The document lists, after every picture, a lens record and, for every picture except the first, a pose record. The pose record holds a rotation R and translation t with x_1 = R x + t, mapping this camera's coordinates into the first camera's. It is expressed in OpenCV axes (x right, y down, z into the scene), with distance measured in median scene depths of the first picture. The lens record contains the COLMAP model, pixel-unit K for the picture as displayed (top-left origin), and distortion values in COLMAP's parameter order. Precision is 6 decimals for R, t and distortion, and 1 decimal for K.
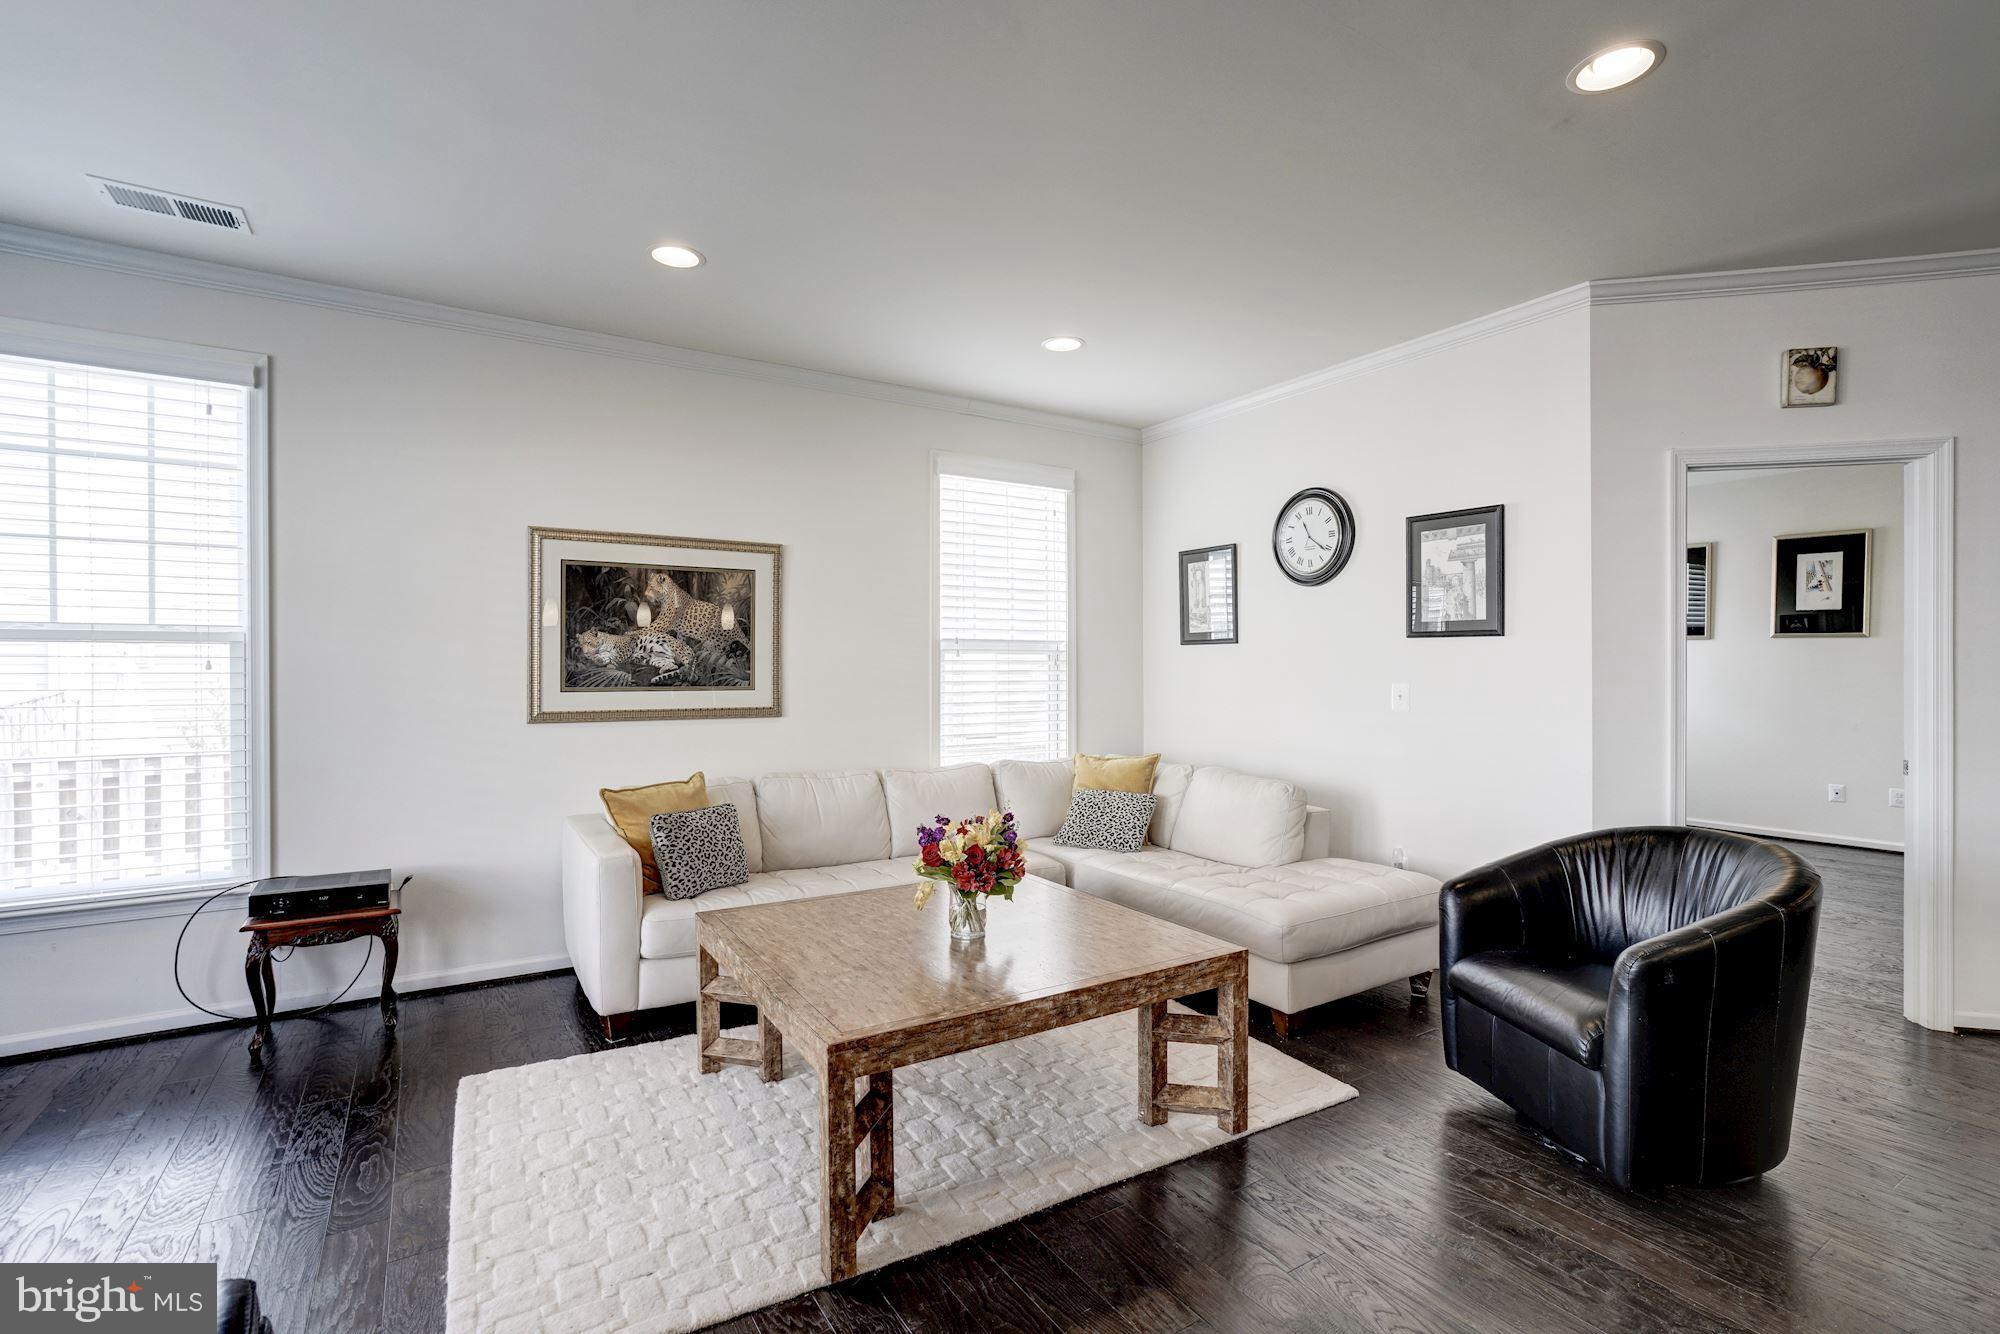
lens RADIAL K [[919.5, 0, 985.4], [0, 919.5, 668.6], [0, 0, 1]] dist [-0.029657, 0.012548]
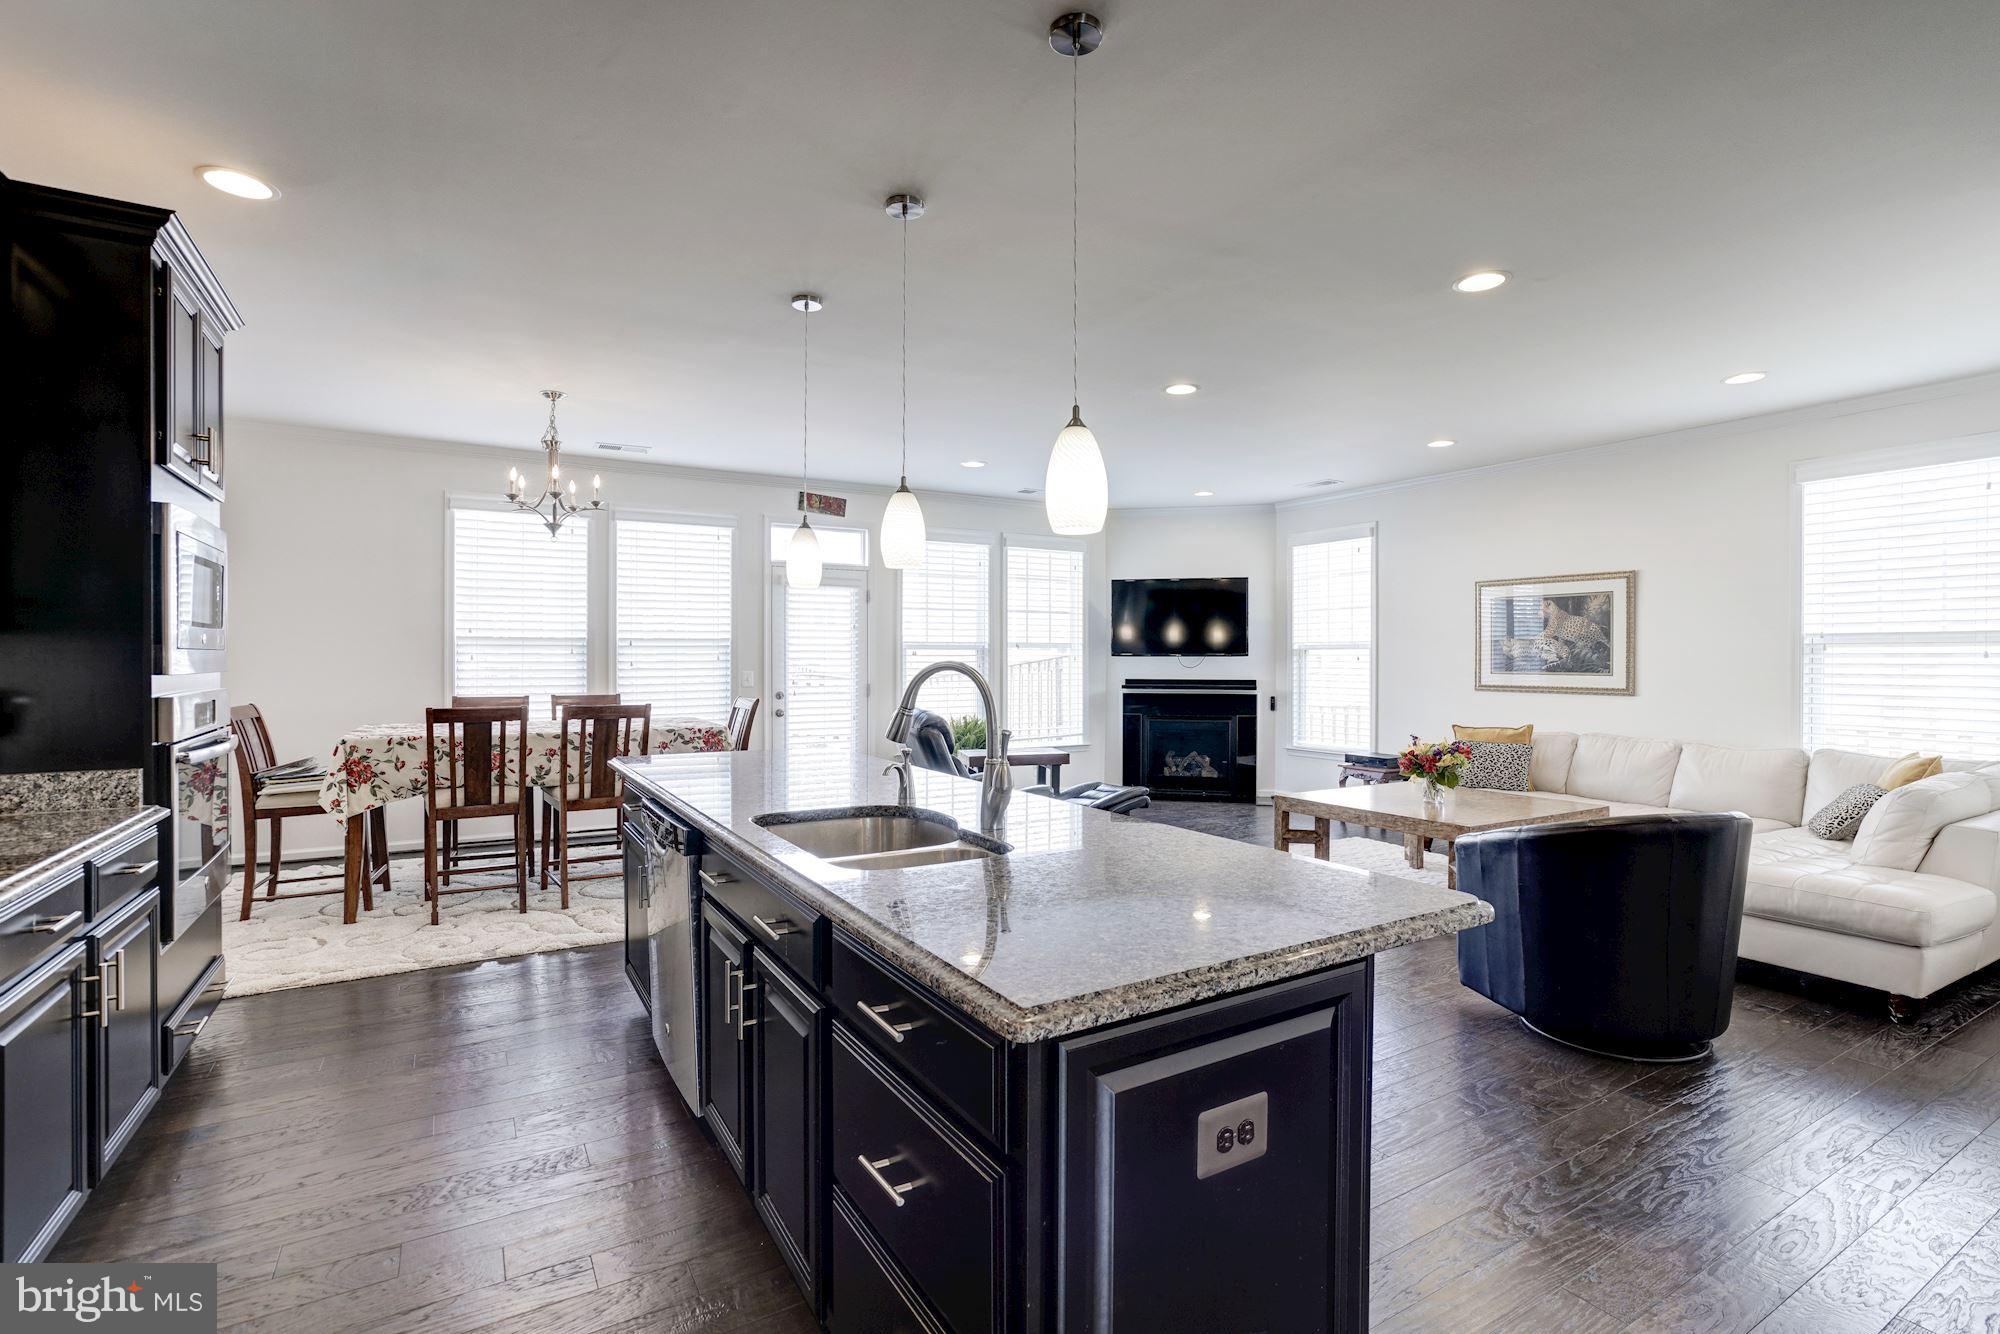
lens RADIAL K [[919.5, 0, 963.4], [0, 919.5, 672.8], [0, 0, 1]] dist [-0.029657, 0.012548]
pose [[-0.062203, 0.017648, -0.997908, 1.254823], [-0.001227, 0.999842, 0.017758, -0.005120], [0.998063, 0.002329, -0.062171, 0.089736]]
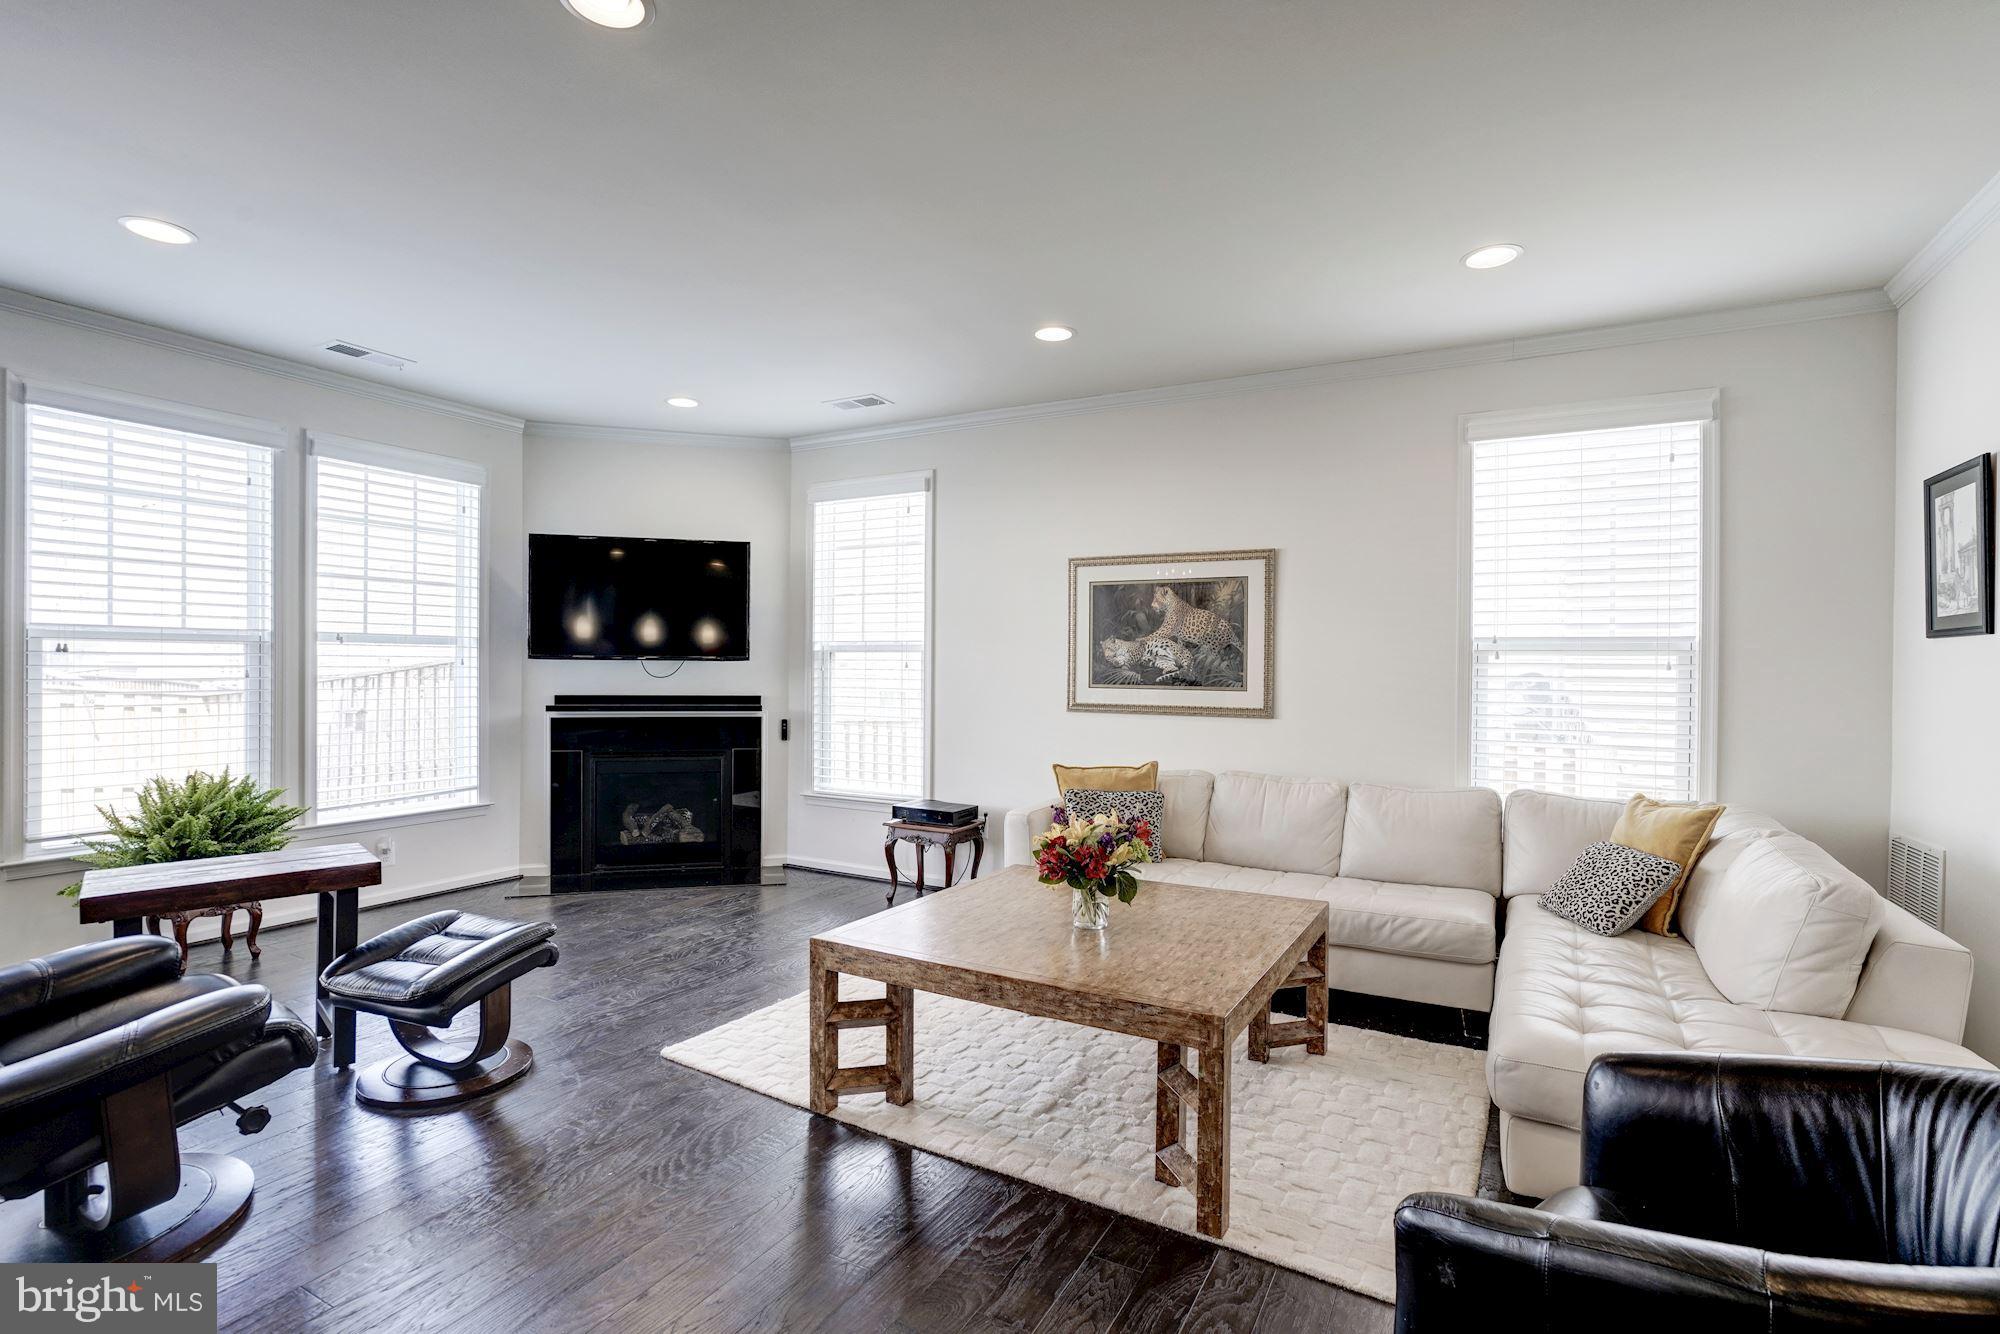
lens RADIAL K [[919.5, 0, 1004.6], [0, 919.5, 666.3], [0, 0, 1]] dist [-0.029657, 0.012548]
pose [[0.493516, 0.005505, -0.869720, 0.538347], [-0.009694, 0.999953, 0.000829, -0.003421], [0.869683, 0.008022, 0.493546, 0.254642]]
